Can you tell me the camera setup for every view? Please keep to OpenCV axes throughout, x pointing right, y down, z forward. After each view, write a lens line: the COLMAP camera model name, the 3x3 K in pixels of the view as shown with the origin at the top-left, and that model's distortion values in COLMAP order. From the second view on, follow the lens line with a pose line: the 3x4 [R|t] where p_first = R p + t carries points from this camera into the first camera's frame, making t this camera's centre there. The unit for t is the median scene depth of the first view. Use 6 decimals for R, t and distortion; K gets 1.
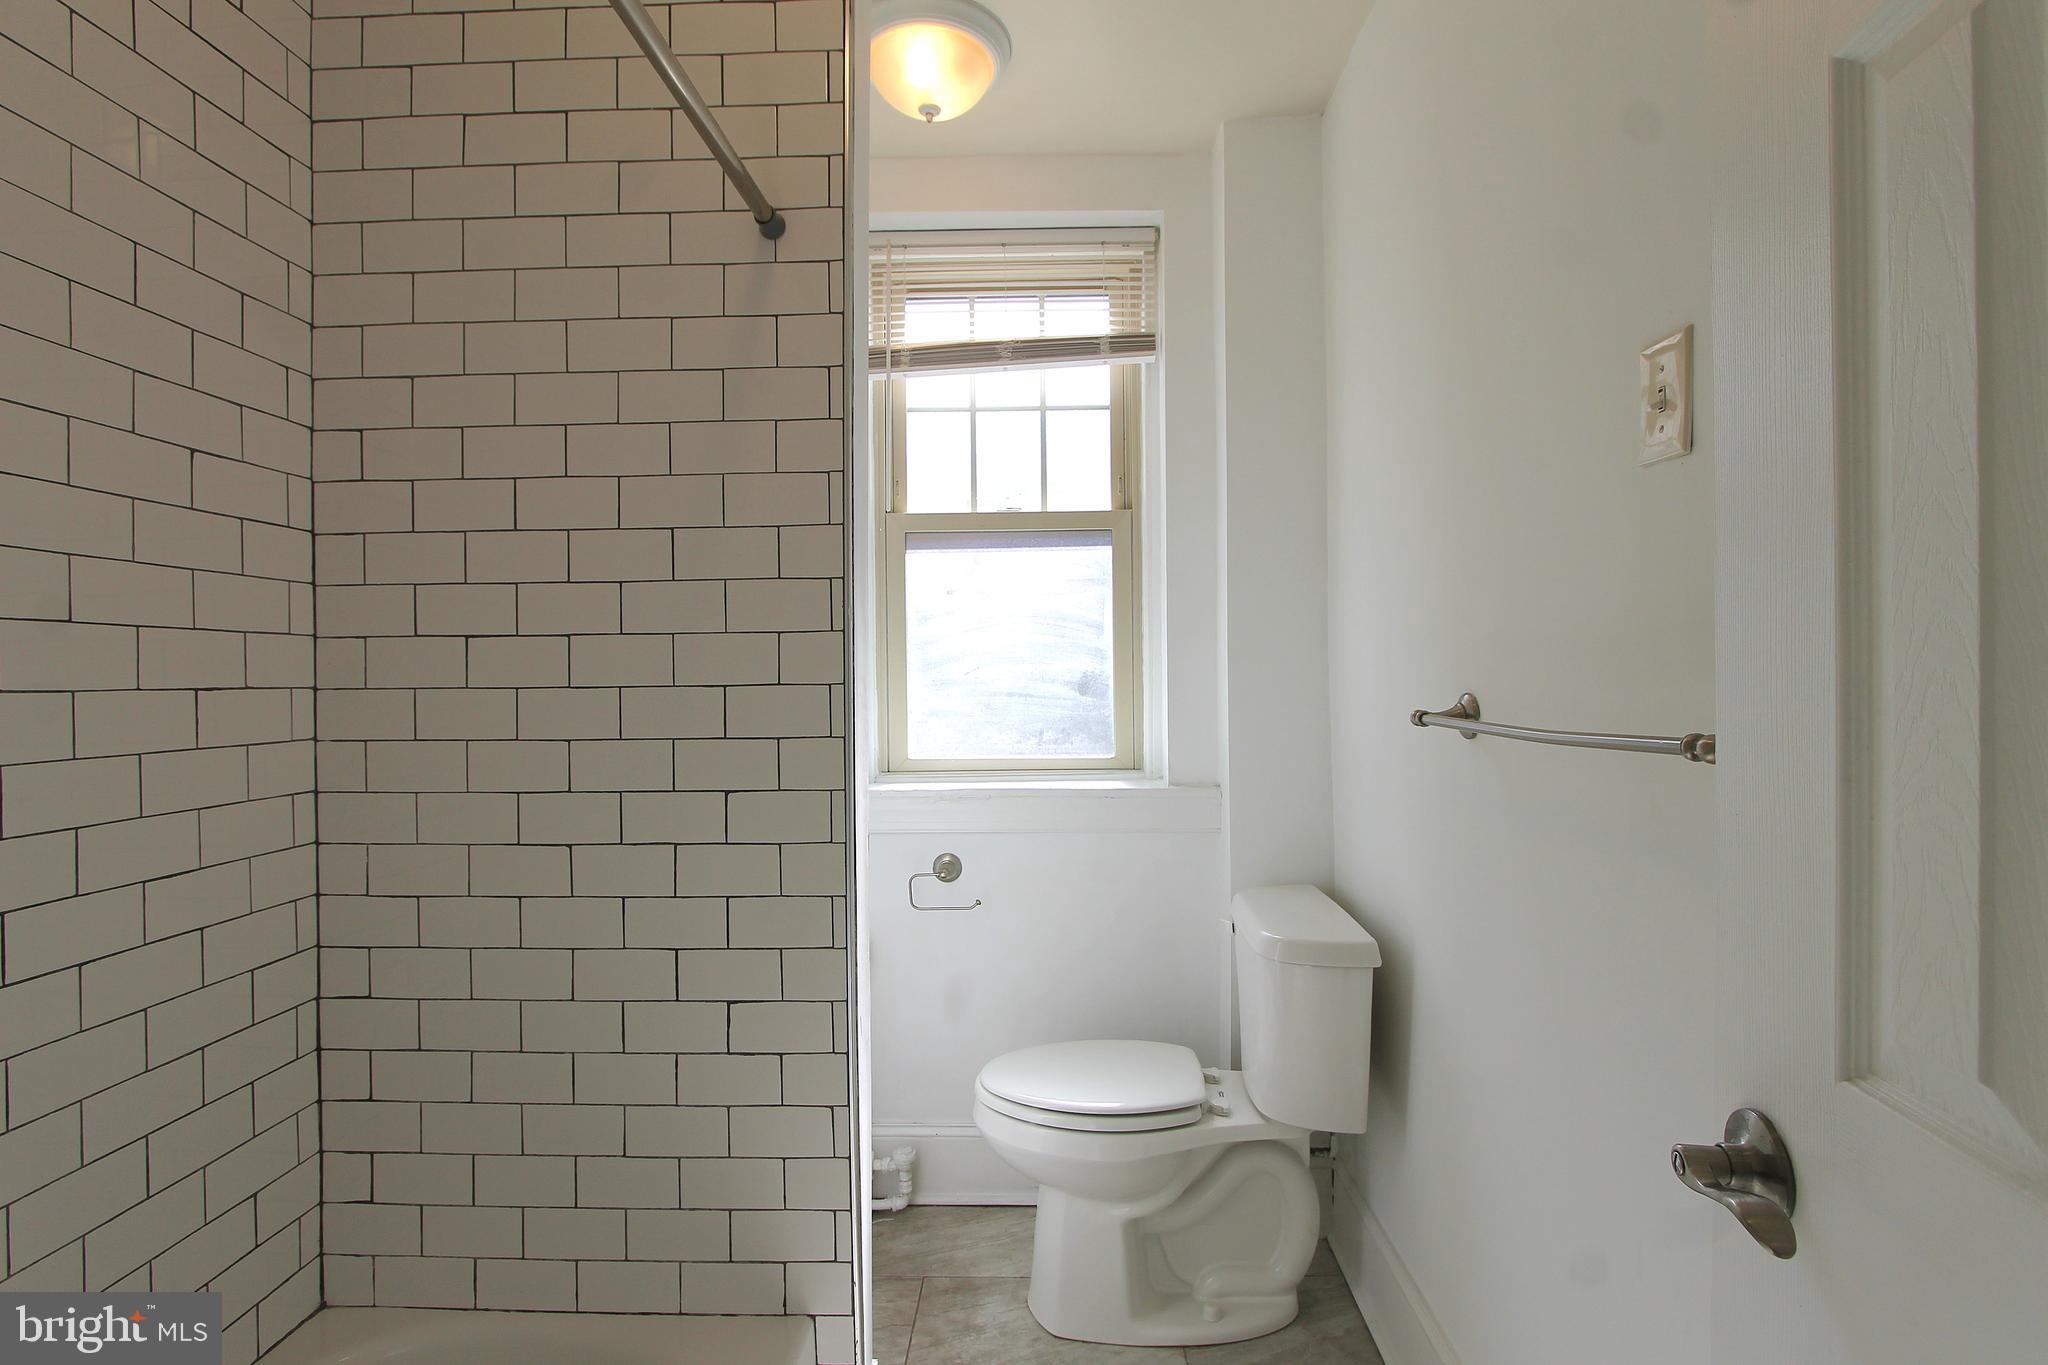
lens RADIAL K [[985.3, 0, 1024.0], [0, 985.3, 682.5], [0, 0, 1]] dist [-0.013075, 0.001542]
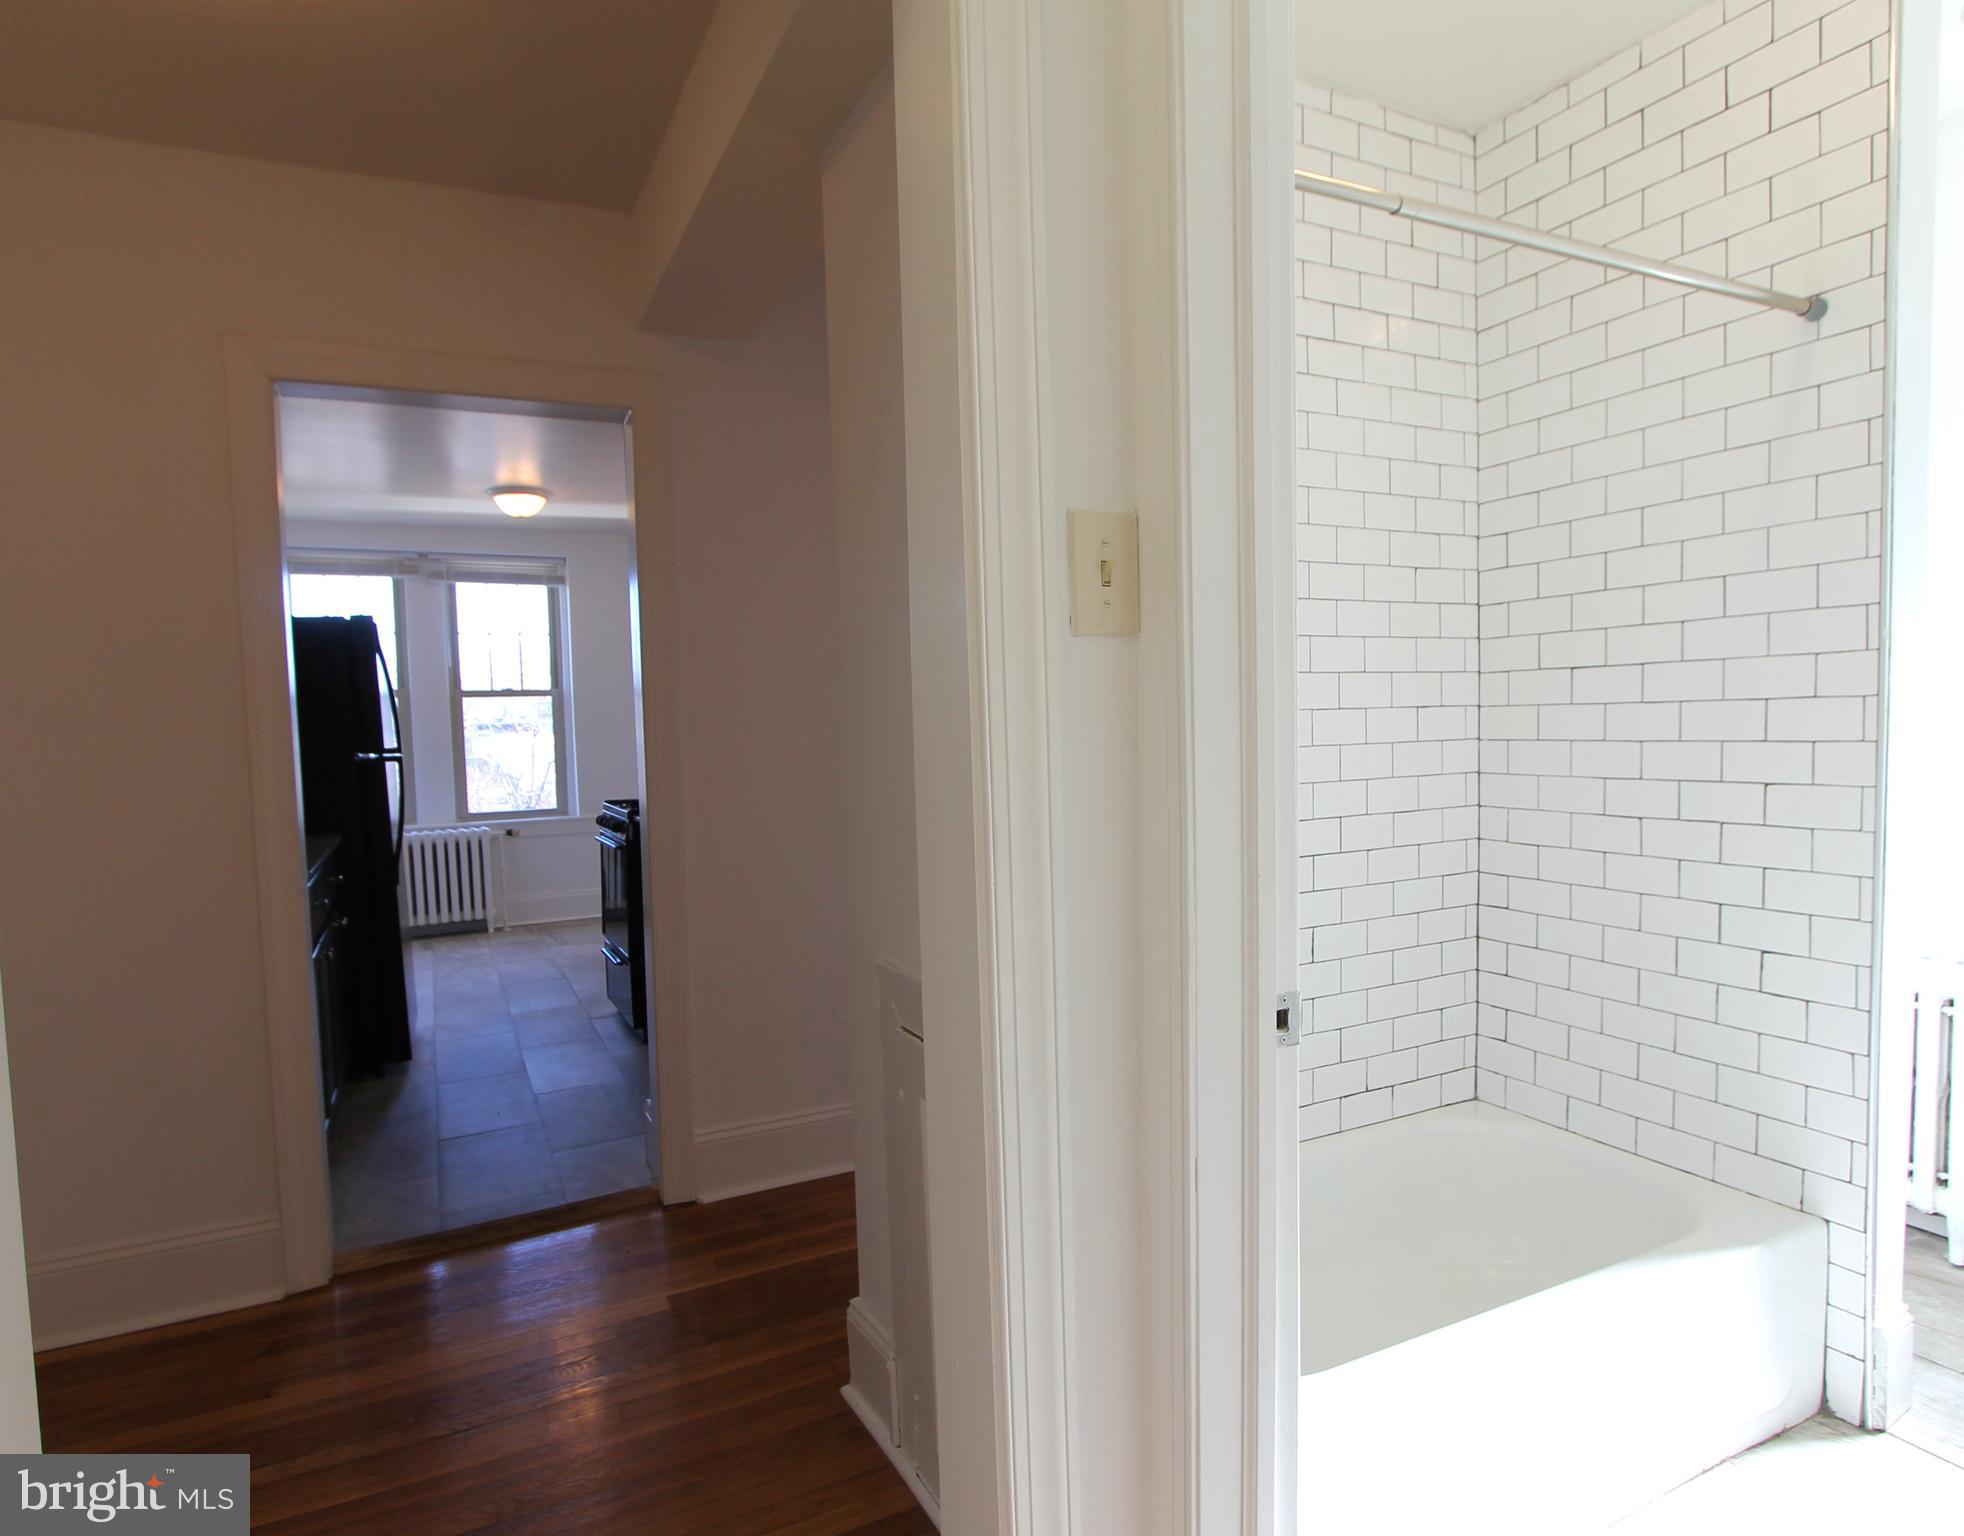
lens RADIAL K [[1107.0, 0, 987.3], [0, 1107.0, 786.5], [0, 0, 1]] dist [-0.031831, 0.000519]
pose [[0.490833, 0.046393, -0.870017, 0.415142], [0.016800, 0.997892, 0.062690, 0.010942], [0.871092, -0.045387, 0.489019, -0.536257]]
